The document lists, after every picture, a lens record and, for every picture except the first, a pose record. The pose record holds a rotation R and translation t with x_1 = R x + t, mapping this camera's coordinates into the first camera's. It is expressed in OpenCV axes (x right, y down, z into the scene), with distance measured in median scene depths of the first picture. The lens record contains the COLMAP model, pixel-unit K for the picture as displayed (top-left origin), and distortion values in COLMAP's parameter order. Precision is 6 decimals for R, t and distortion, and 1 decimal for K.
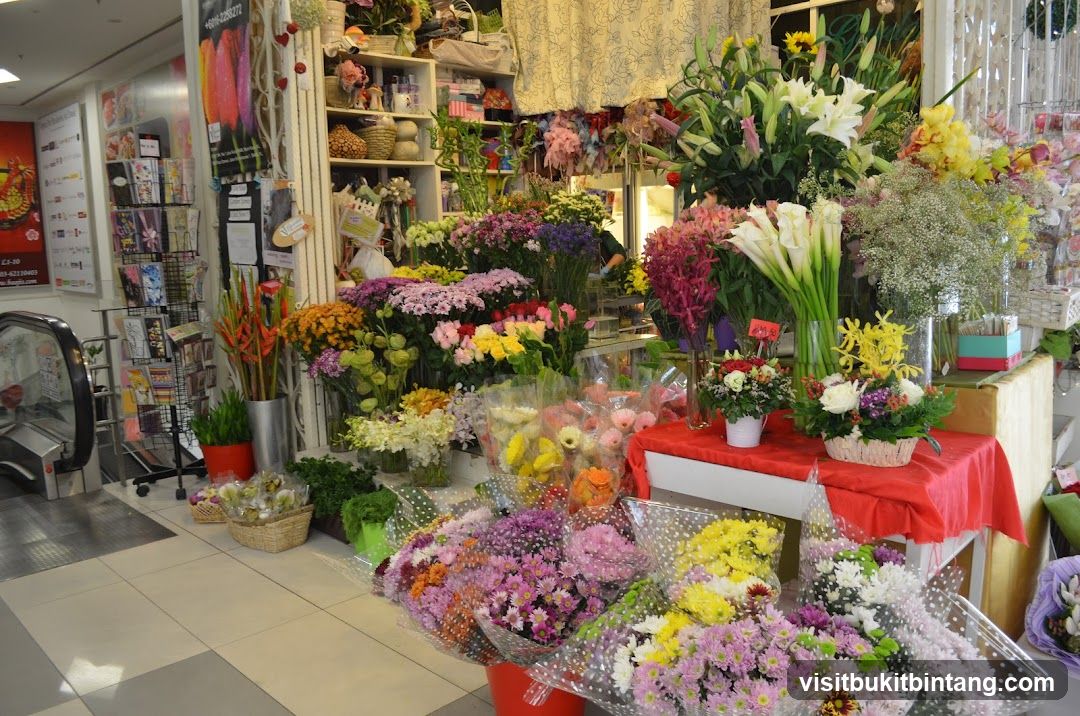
lens RADIAL K [[809.5, 0, 541.0], [0, 809.5, 360.1], [0, 0, 1]] dist [-0.066416, -0.006200]
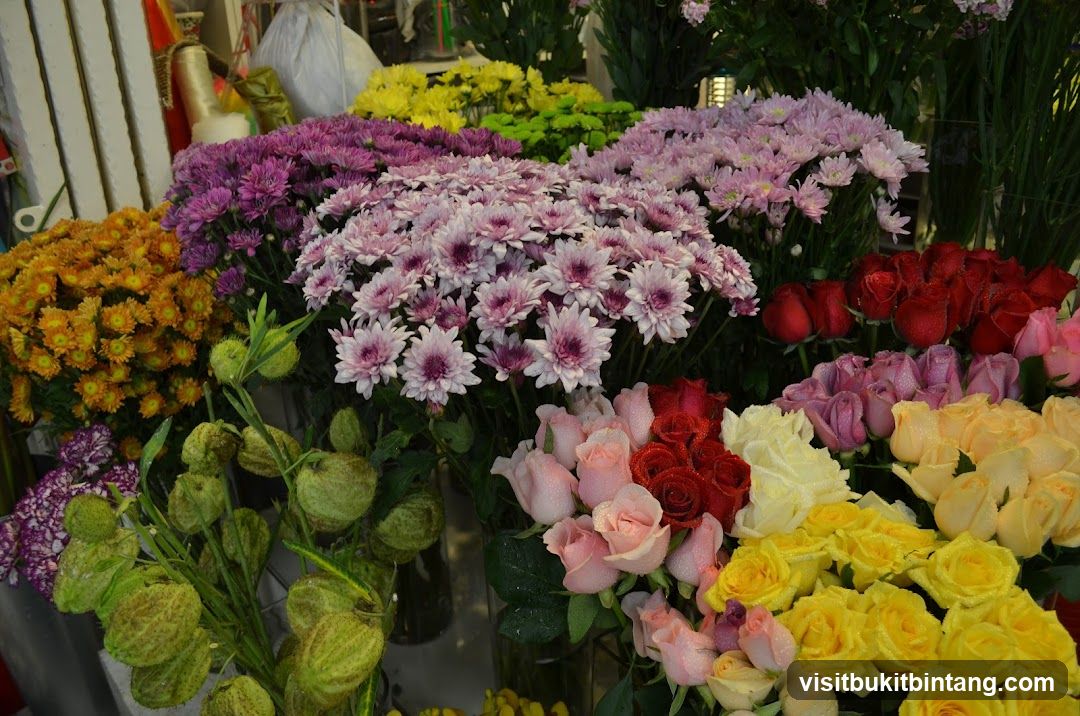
lens RADIAL K [[809.5, 0, 539.8], [0, 809.5, 362.2], [0, 0, 1]] dist [-0.066416, -0.006200]
pose [[0.997991, 0.026896, -0.057360, -0.111554], [-0.010813, 0.964434, 0.264101, -0.101760], [0.062423, -0.262950, 0.962788, 0.784992]]
